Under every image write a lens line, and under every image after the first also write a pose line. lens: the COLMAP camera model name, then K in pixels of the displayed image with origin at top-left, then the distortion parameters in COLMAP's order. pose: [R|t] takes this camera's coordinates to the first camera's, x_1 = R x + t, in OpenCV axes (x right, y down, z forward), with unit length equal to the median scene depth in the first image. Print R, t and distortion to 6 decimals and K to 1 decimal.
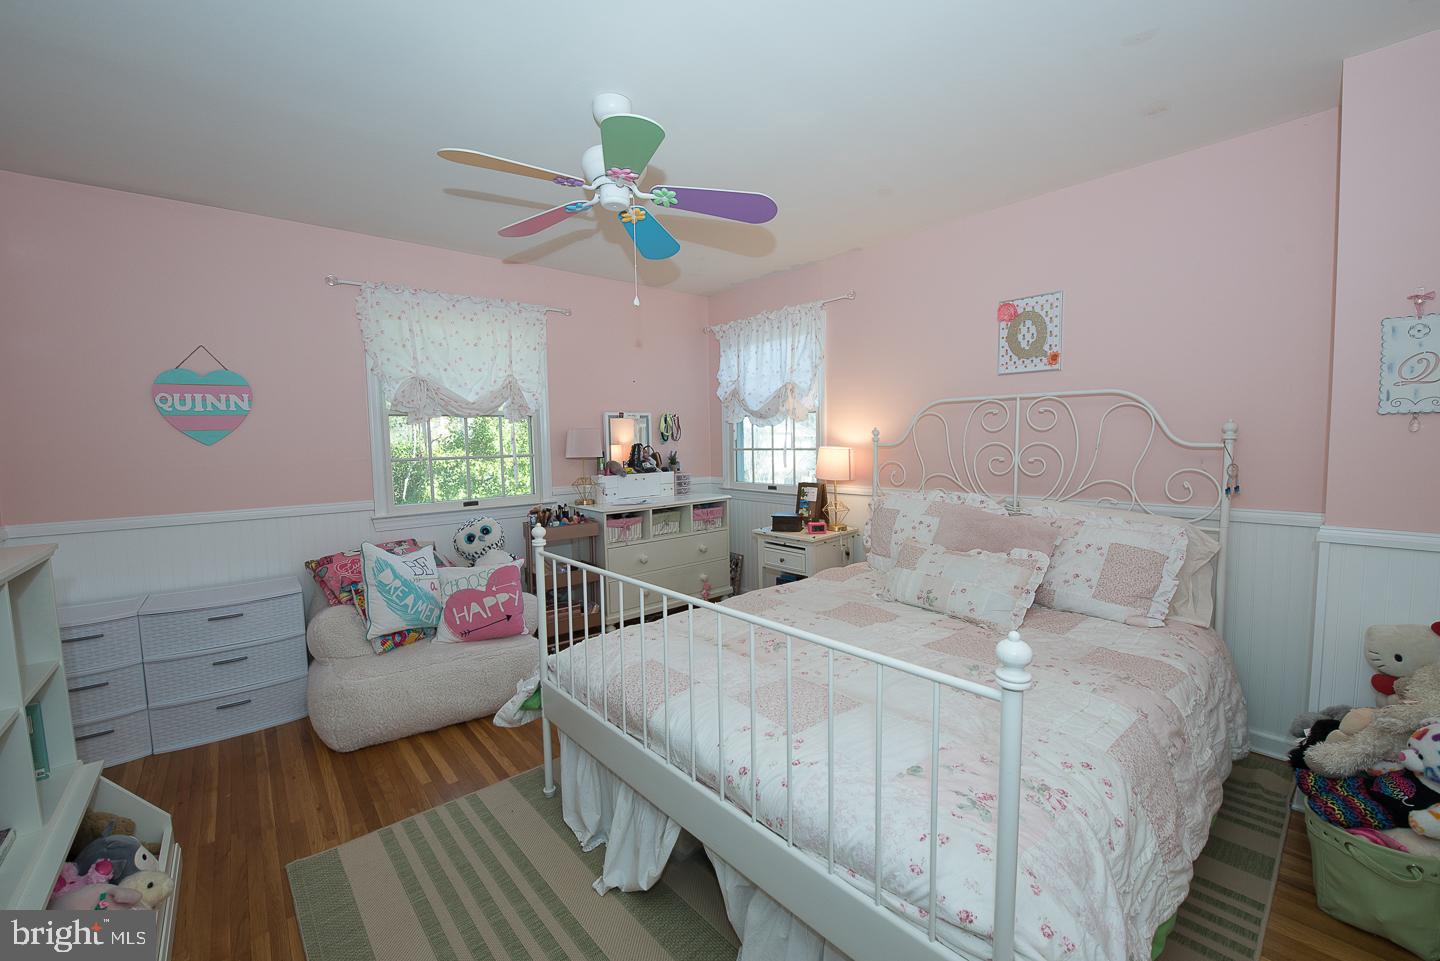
lens RADIAL K [[565.1, 0, 721.9], [0, 565.1, 483.1], [0, 0, 1]] dist [-0.015874, -0.001423]
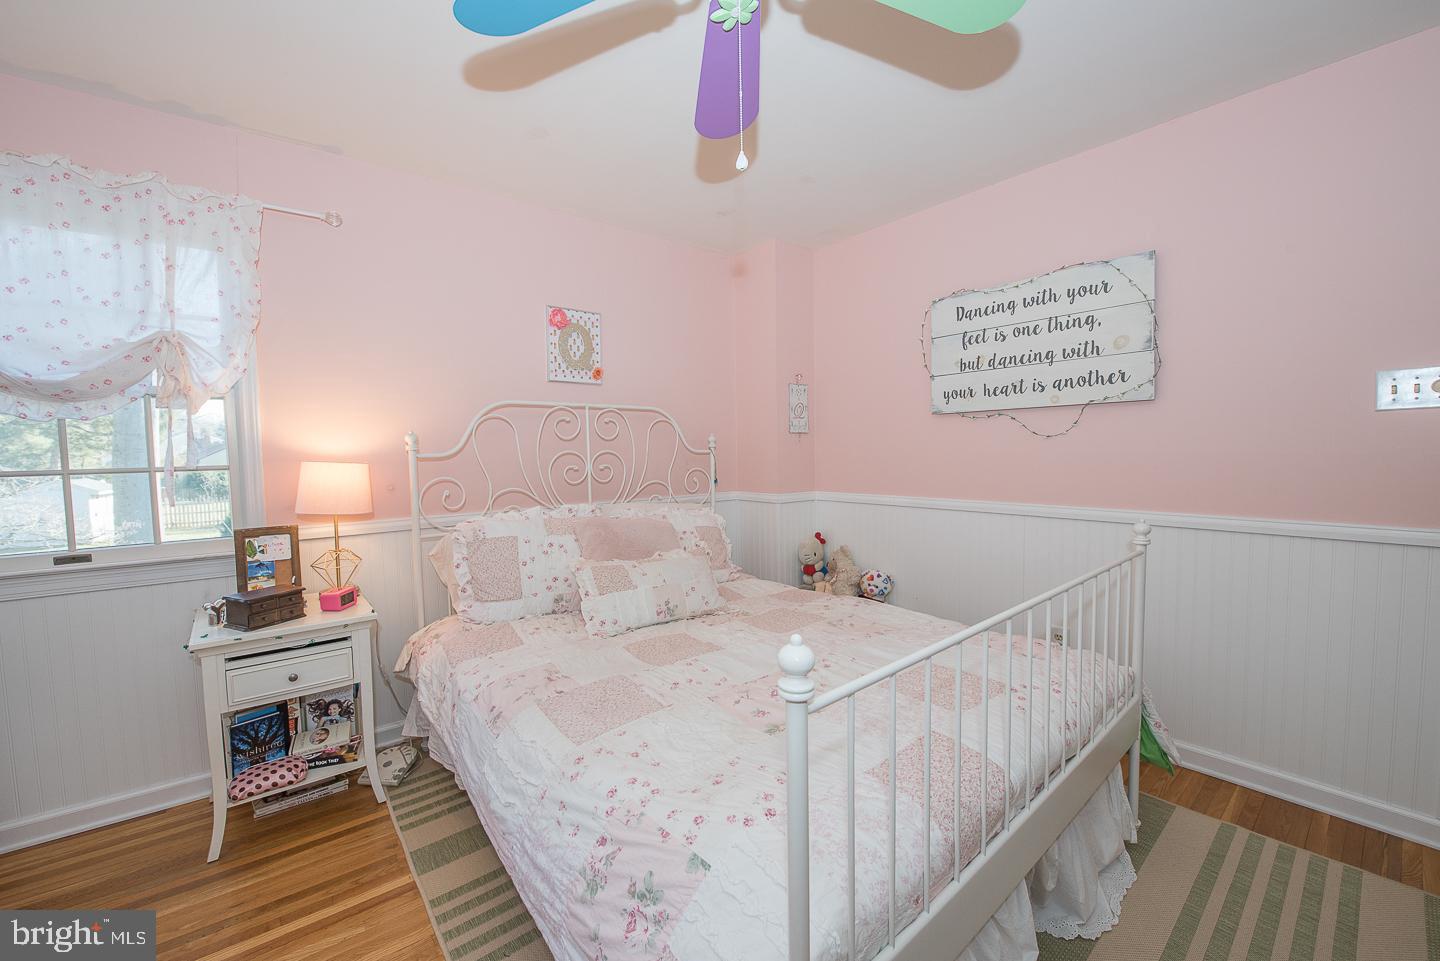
lens RADIAL K [[565.1, 0, 722.5], [0, 565.1, 478.5], [0, 0, 1]] dist [-0.015874, -0.001423]
pose [[0.037906, -0.034667, 0.998680, -0.483742], [0.094013, 0.995089, 0.030974, -0.030763], [-0.994849, 0.092715, 0.040979, 0.716465]]
